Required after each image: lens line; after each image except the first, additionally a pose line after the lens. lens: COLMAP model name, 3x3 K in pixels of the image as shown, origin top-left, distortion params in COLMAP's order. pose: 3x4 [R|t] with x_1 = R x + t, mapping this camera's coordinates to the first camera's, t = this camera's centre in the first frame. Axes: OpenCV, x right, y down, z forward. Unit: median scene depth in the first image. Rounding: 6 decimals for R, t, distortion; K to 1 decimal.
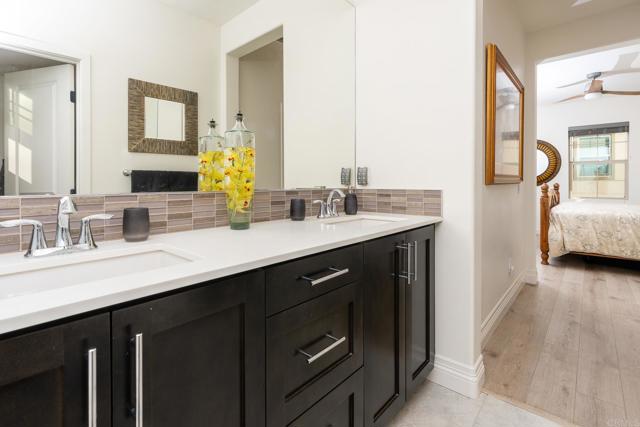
lens RADIAL K [[297.6, 0, 324.9], [0, 297.6, 184.2], [0, 0, 1]] dist [-0.000931, -0.000446]
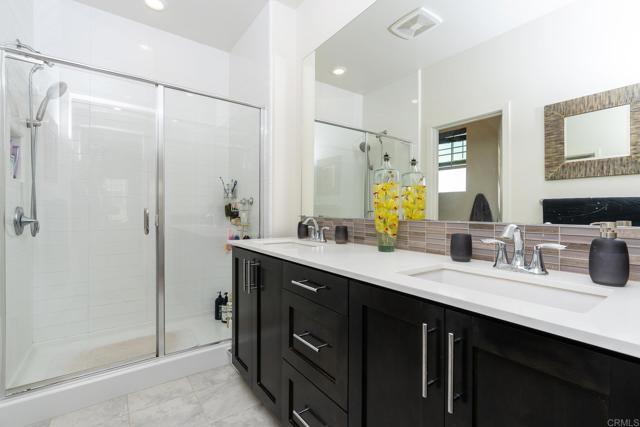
lens RADIAL K [[297.6, 0, 320.6], [0, 297.6, 211.4], [0, 0, 1]] dist [-0.000931, -0.000446]
pose [[-0.207289, 0.003279, -0.978274, 0.459607], [-0.009430, 0.999941, 0.005350, -0.006199], [0.978234, 0.010334, -0.207246, 0.487545]]
